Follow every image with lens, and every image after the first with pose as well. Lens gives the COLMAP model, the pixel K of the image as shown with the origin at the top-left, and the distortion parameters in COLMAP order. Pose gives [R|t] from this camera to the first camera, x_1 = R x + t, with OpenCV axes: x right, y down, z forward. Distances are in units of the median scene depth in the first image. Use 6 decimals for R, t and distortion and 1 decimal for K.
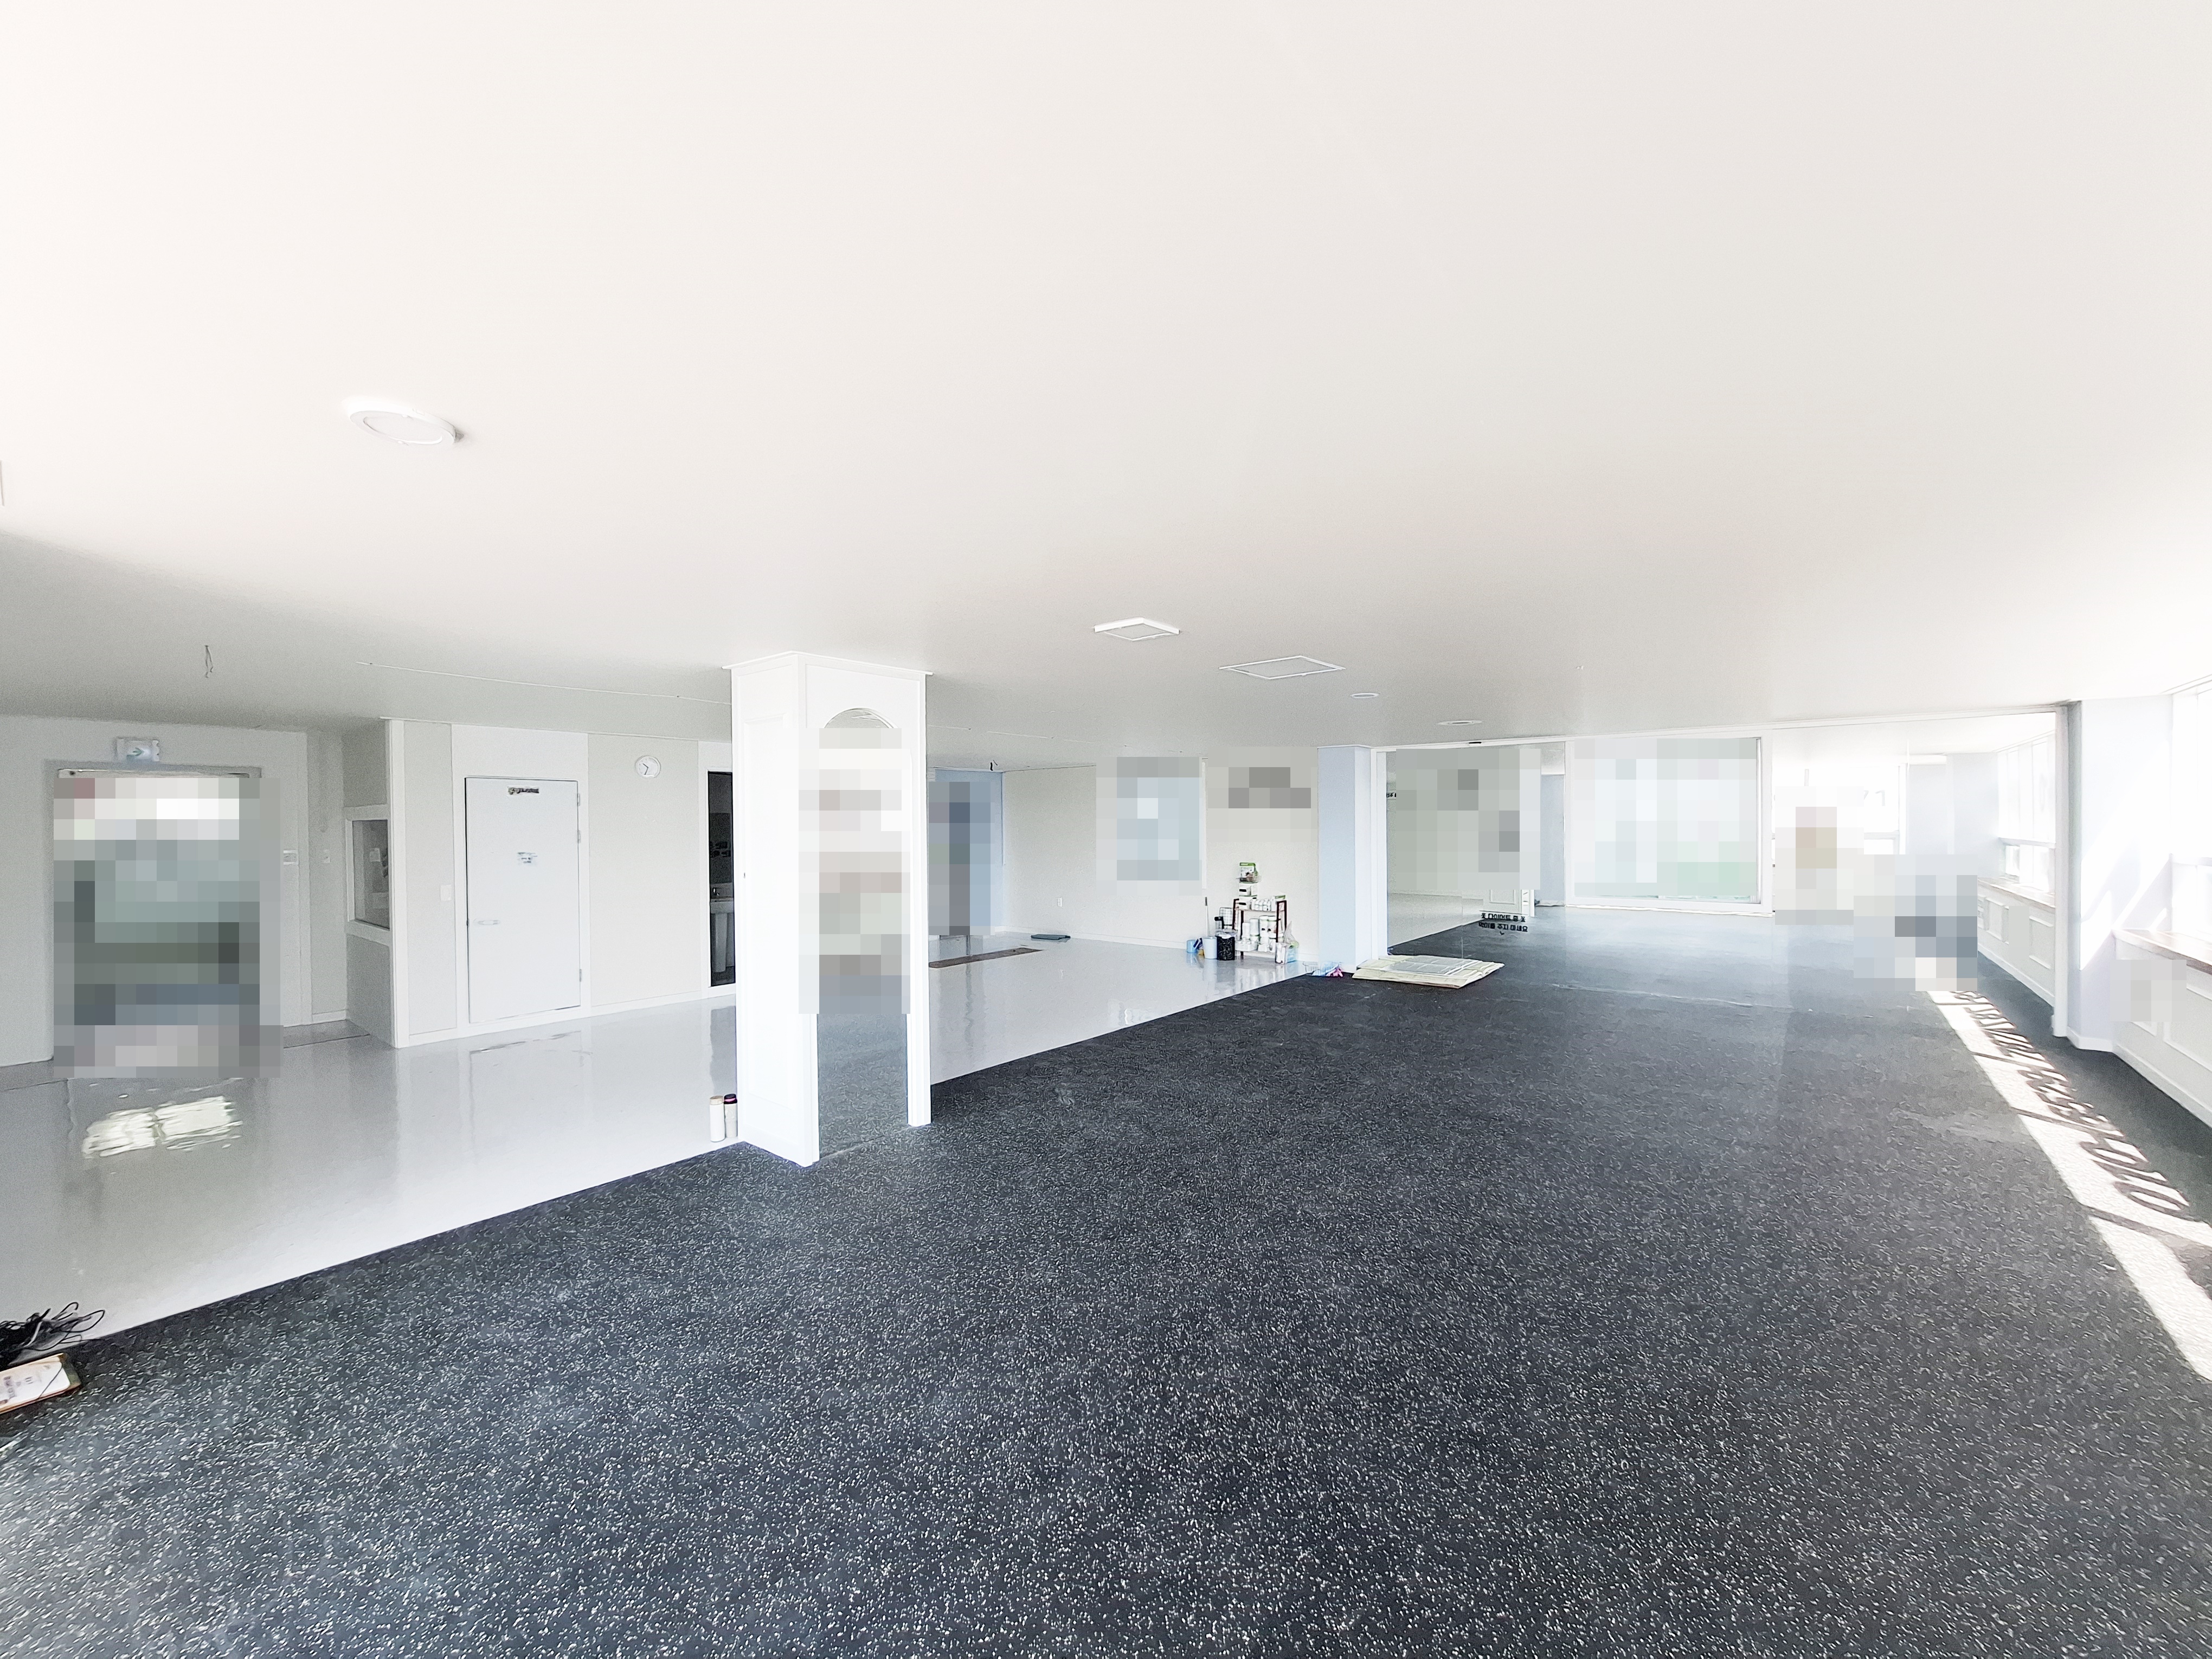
lens RADIAL K [[864.2, 0, 1097.8], [0, 864.2, 833.2], [0, 0, 1]] dist [-0.002034, 0.000119]
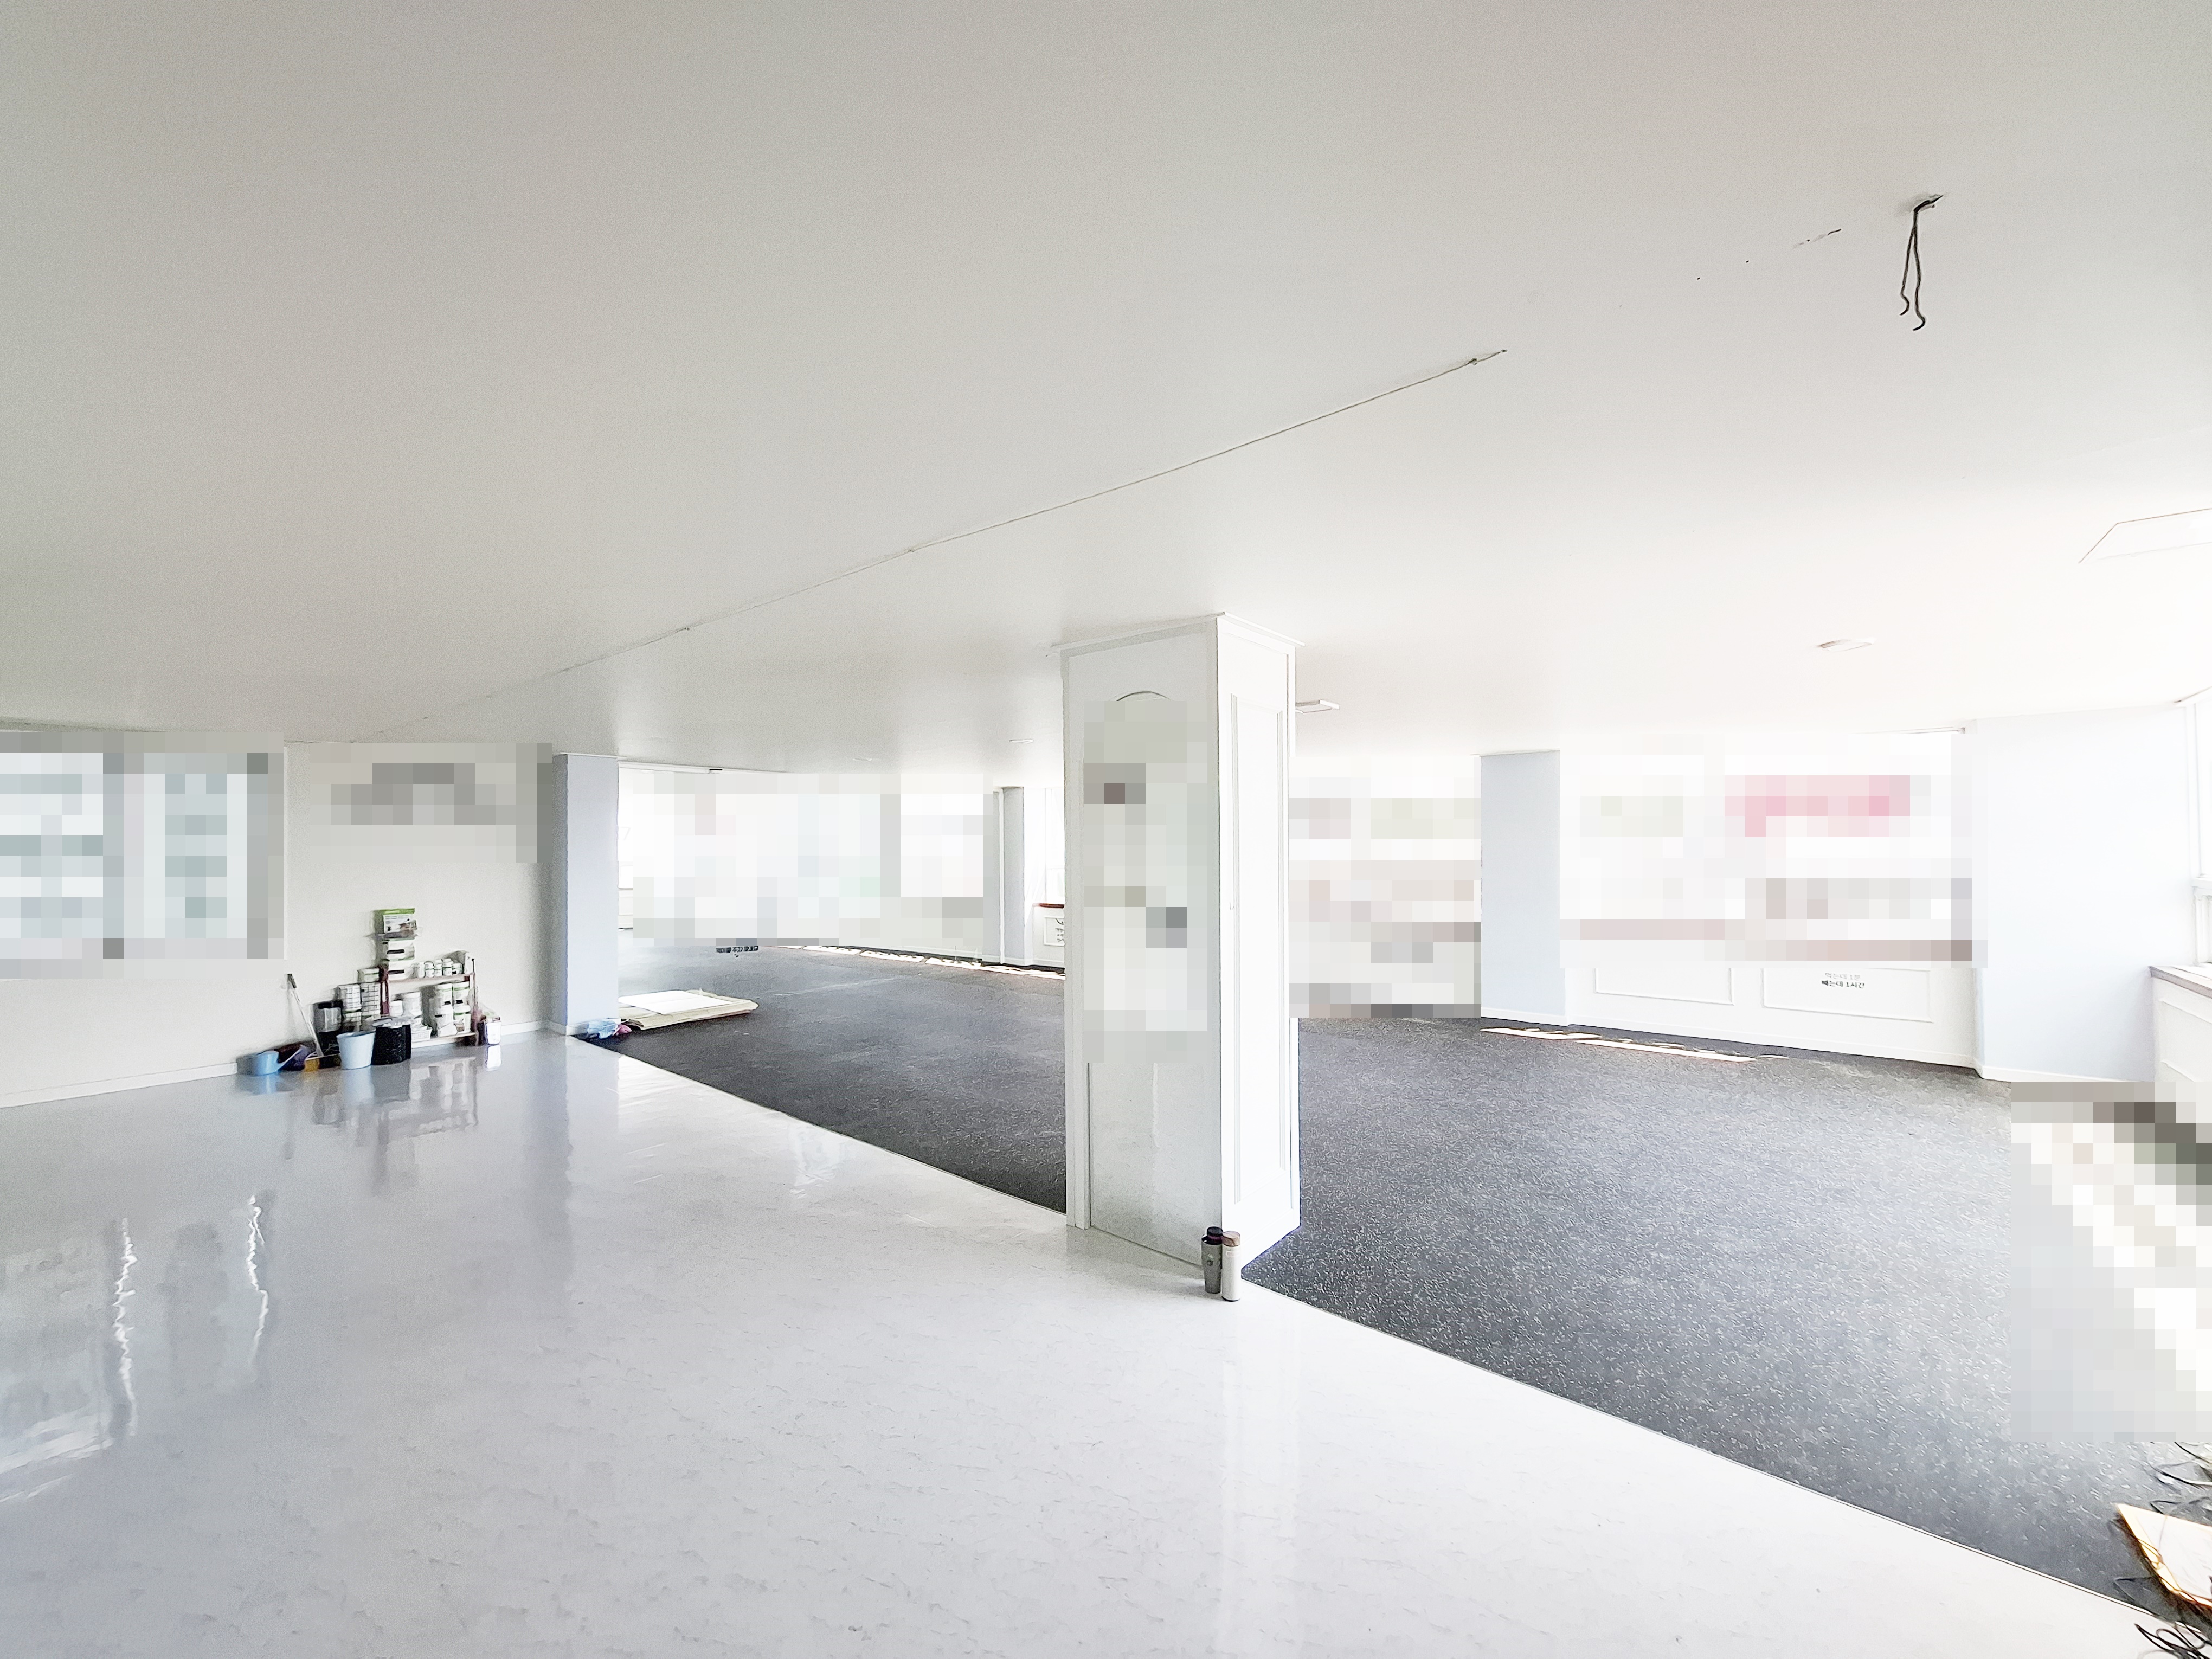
lens RADIAL K [[864.2, 0, 1097.8], [0, 864.2, 833.2], [0, 0, 1]] dist [-0.002034, 0.000119]
pose [[0.006642, 0.029189, 0.999552, -0.884384], [0.013352, 0.999482, -0.029275, 0.006577], [-0.999889, 0.013541, 0.006249, 0.856202]]
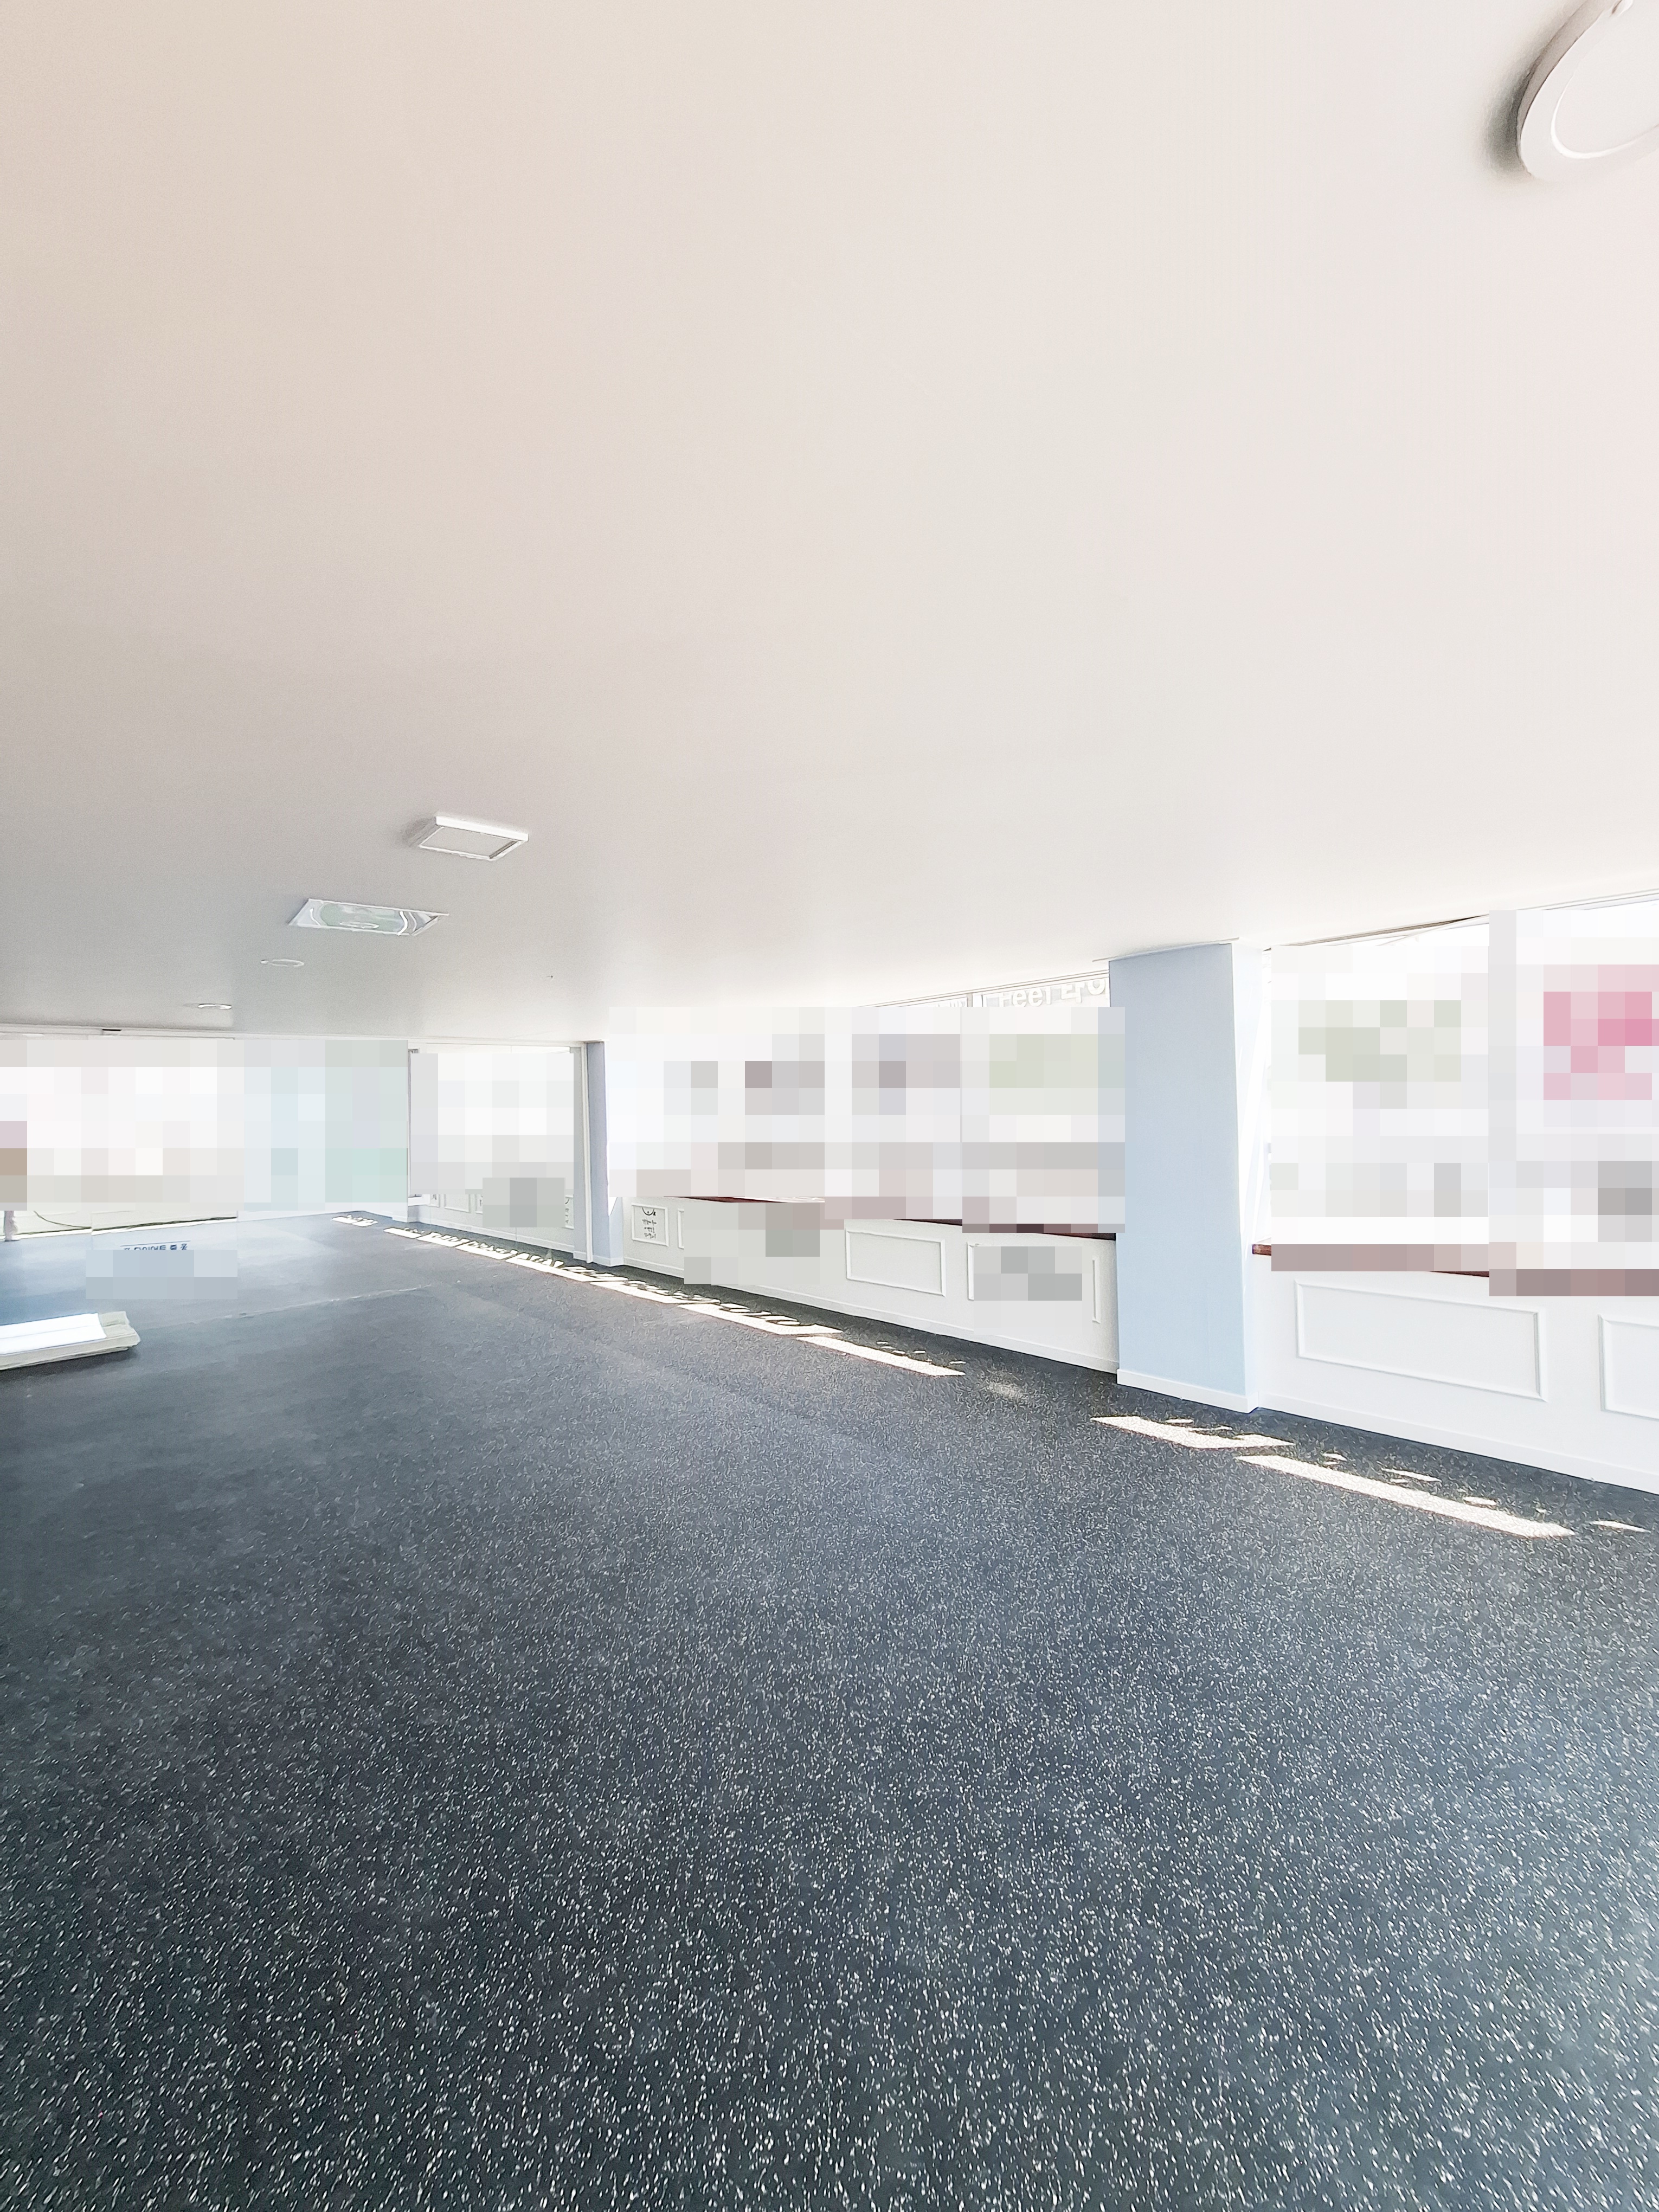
lens RADIAL K [[864.2, 0, 815.8], [0, 864.2, 1111.5], [0, 0, 1]] dist [-0.002034, 0.000119]
pose [[0.151622, 0.002961, 0.988434, -0.370501], [0.035463, 0.999335, -0.008434, -0.005396], [-0.987802, 0.036331, 0.151416, 0.401964]]
